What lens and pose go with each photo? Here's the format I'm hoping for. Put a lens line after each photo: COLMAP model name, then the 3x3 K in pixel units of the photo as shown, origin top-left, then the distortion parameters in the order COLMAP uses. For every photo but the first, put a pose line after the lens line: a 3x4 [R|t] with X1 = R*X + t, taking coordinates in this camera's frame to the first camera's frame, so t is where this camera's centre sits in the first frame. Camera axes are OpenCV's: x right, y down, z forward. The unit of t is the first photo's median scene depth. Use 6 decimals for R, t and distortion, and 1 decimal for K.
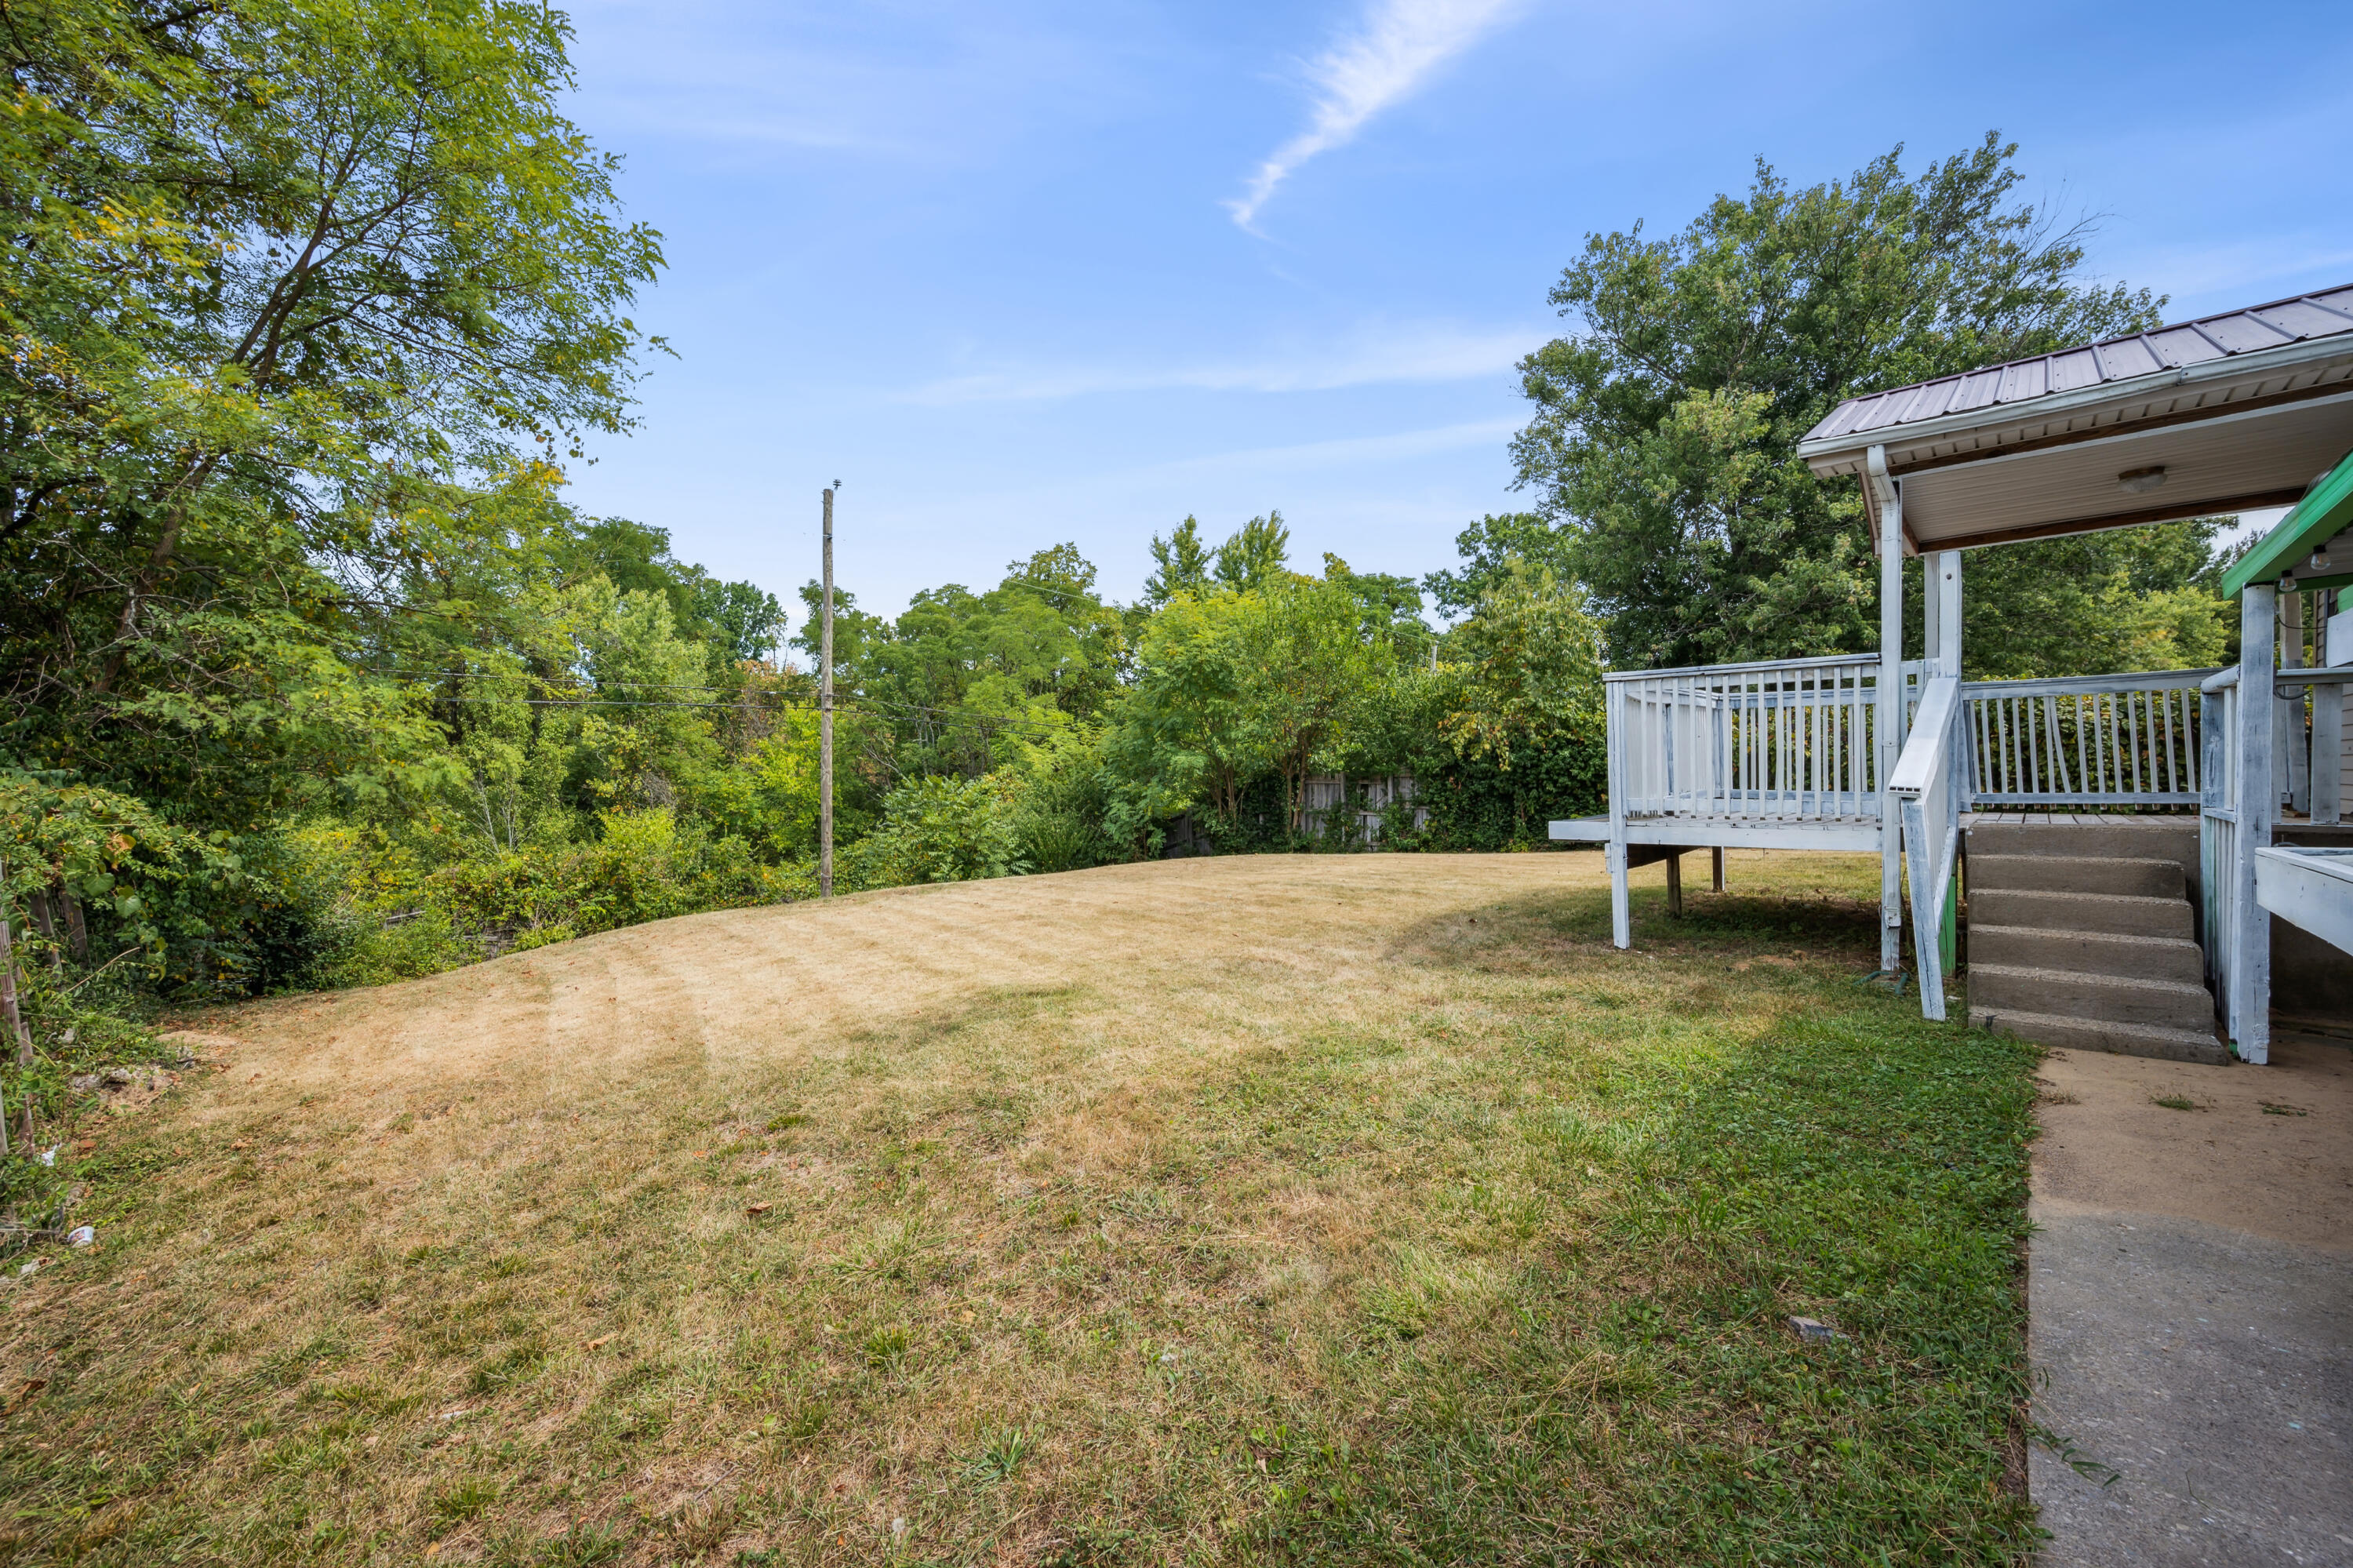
lens RADIAL K [[936.1, 0, 1176.5], [0, 936.1, 784.0], [0, 0, 1]] dist [0.000424, 0.000243]
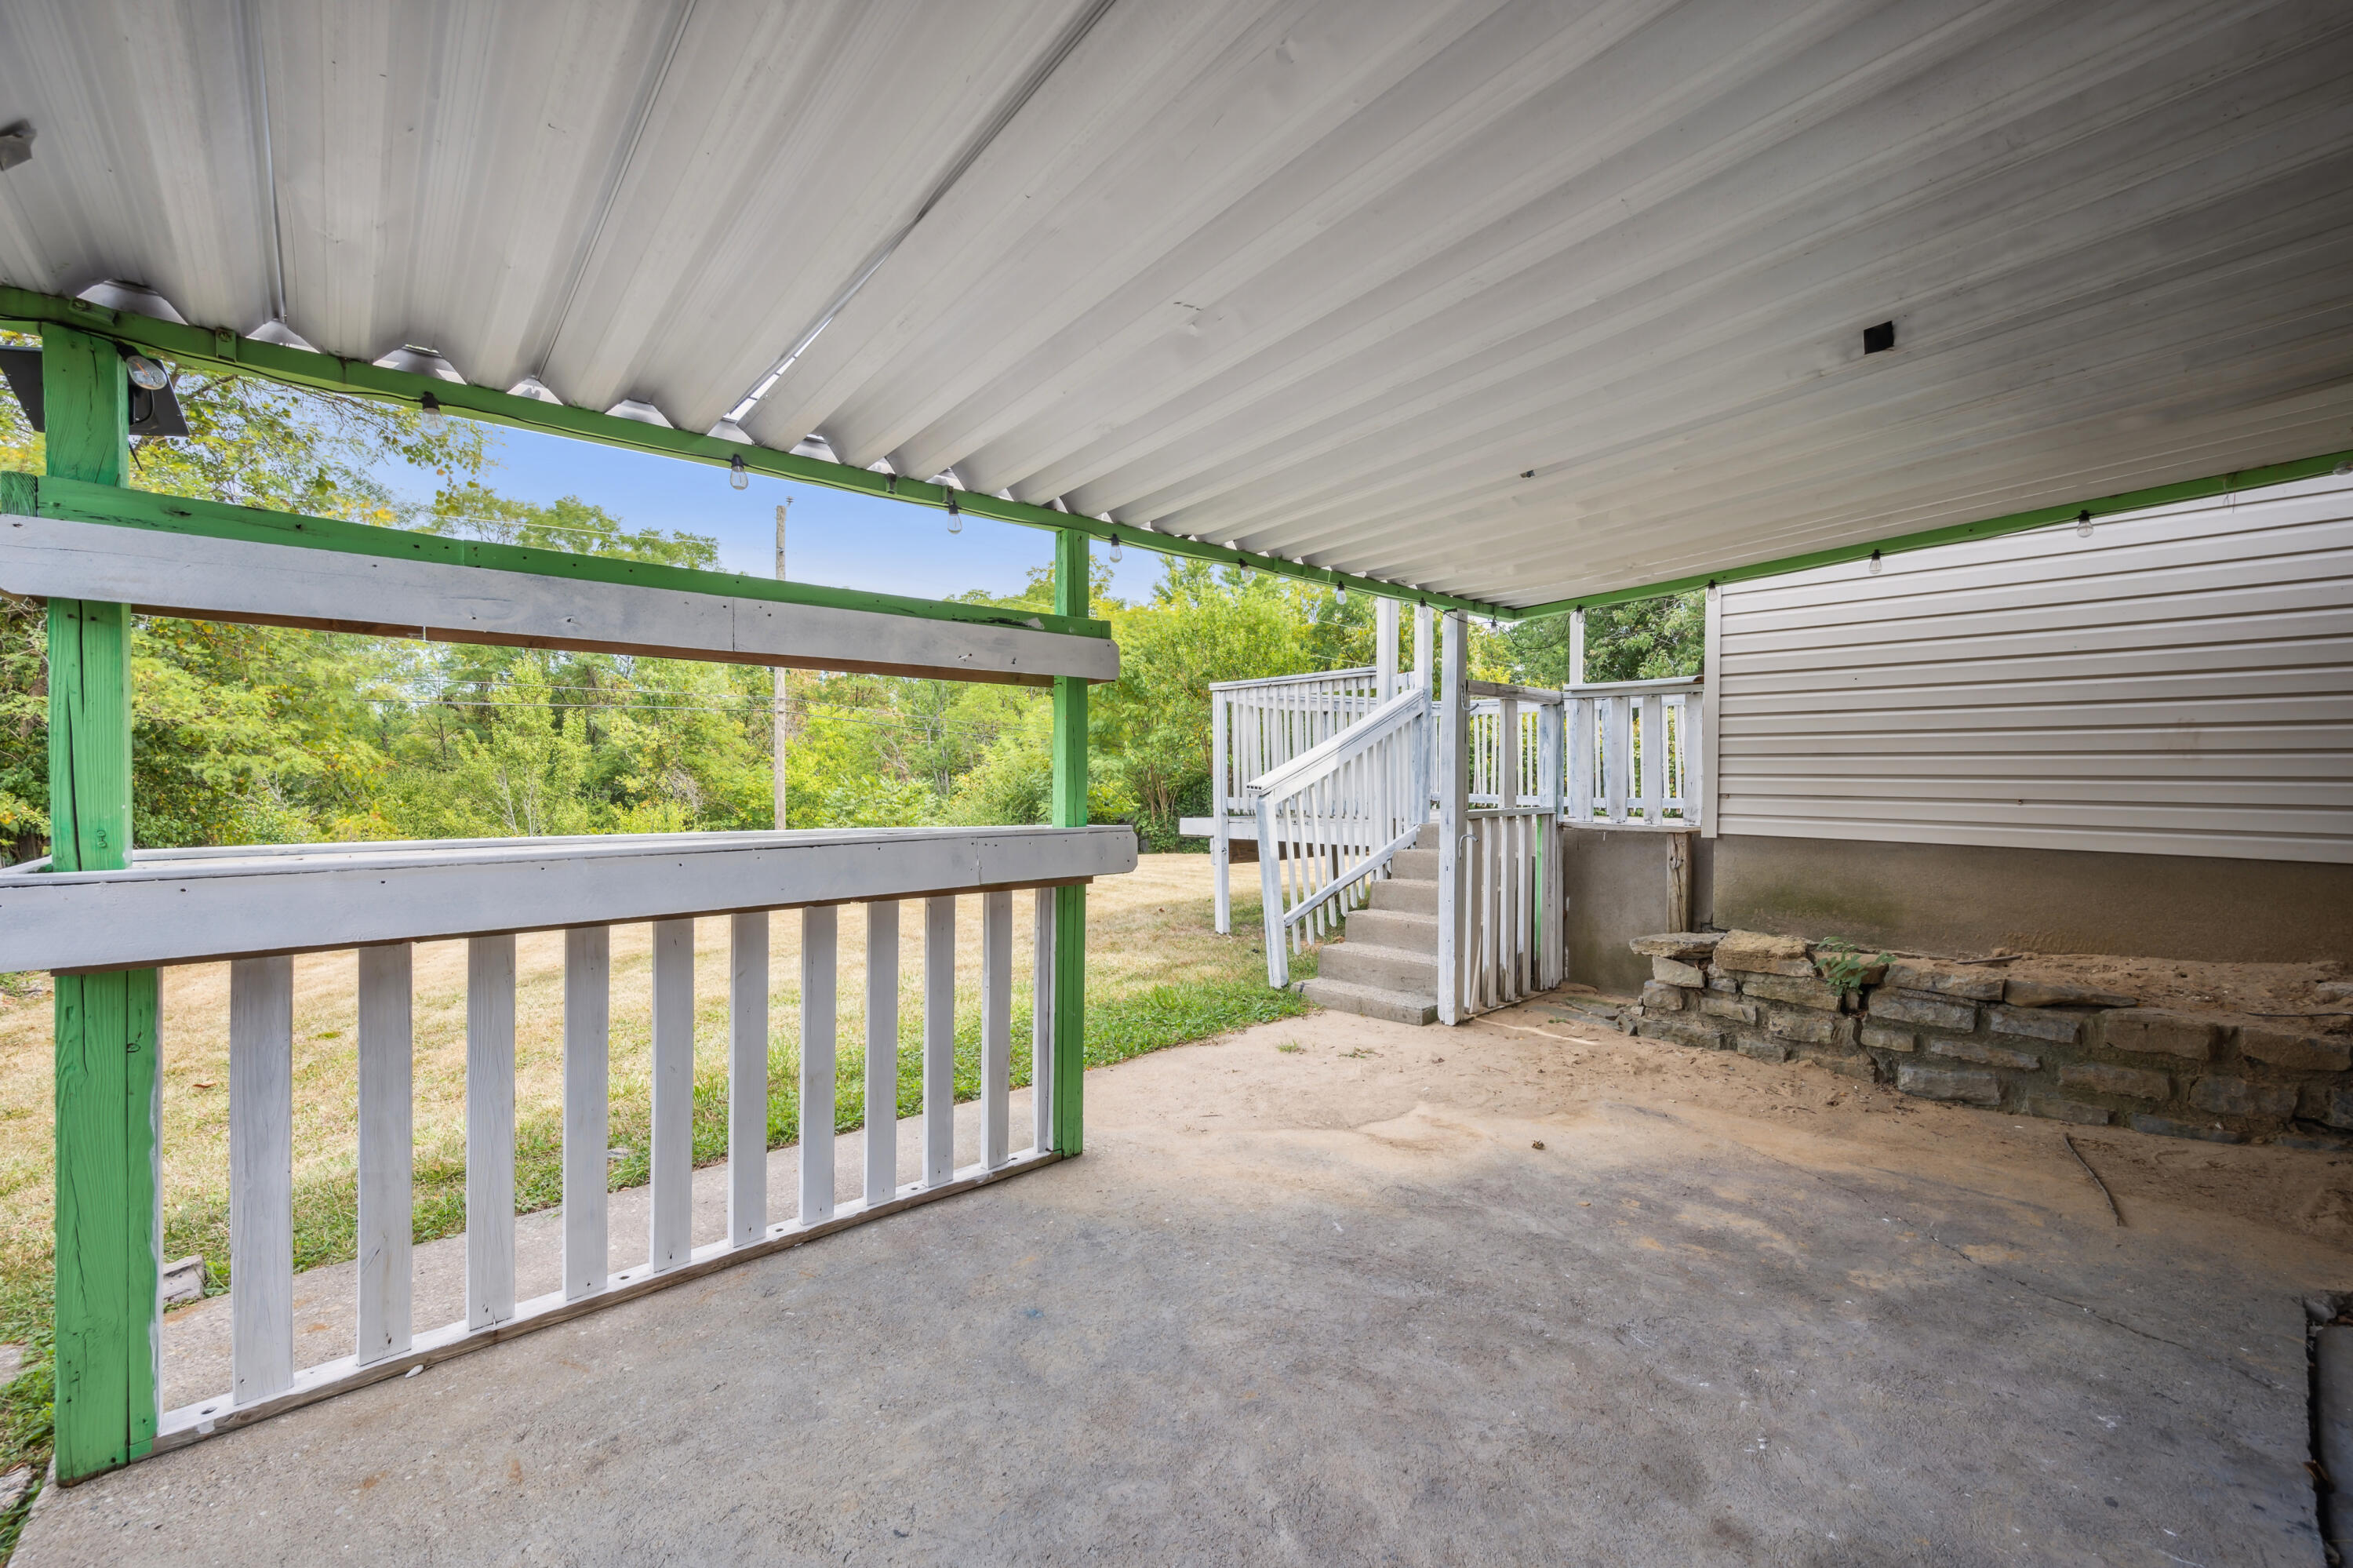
lens RADIAL K [[945.6, 0, 1176.5], [0, 945.6, 803.7], [0, 0, 1]] dist [0.002754, 0.000167]
pose [[0.995696, 0.013704, -0.091661, 0.093746], [-0.012191, 0.999780, 0.017053, 0.000776], [0.091874, -0.015862, 0.995644, -0.020376]]
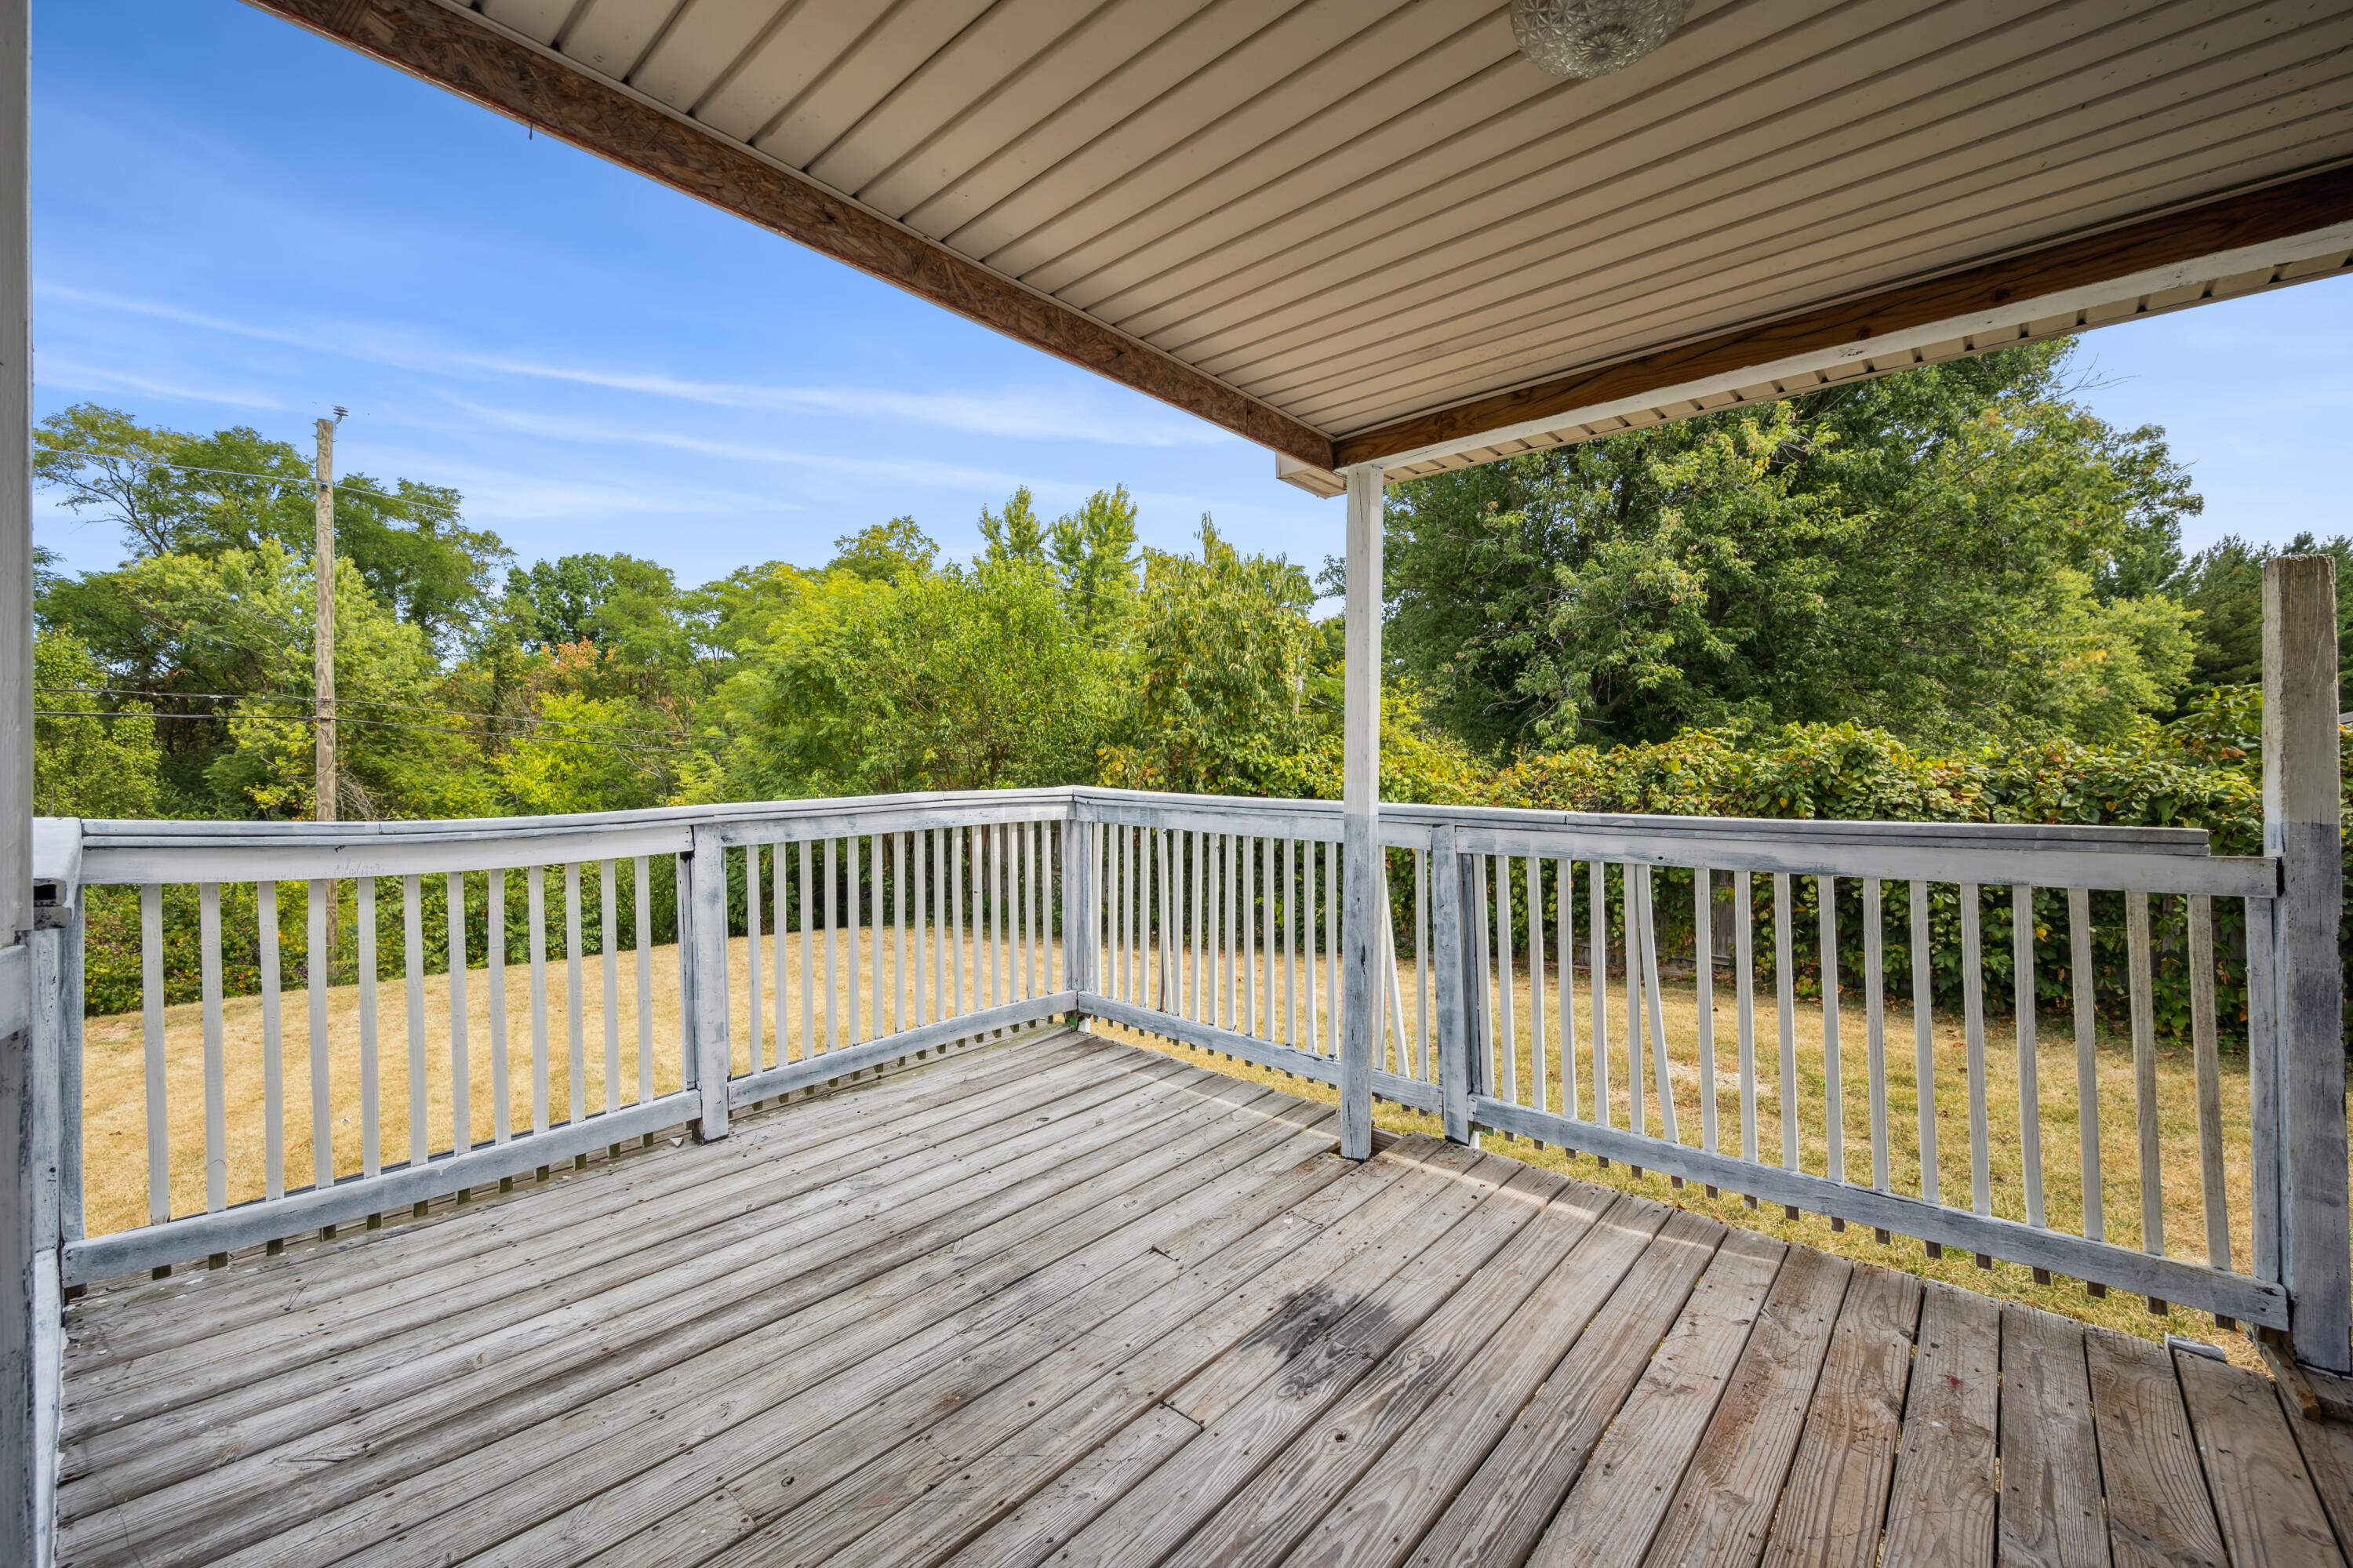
lens RADIAL K [[946.9, 0, 1174.8], [0, 946.9, 776.5], [0, 0, 1]] dist [-0.001230, -0.000204]
pose [[0.999688, 0.017624, 0.017713, 0.148276], [-0.017670, 0.999841, 0.002427, -0.024954], [-0.017667, -0.002739, 0.999840, 0.126914]]
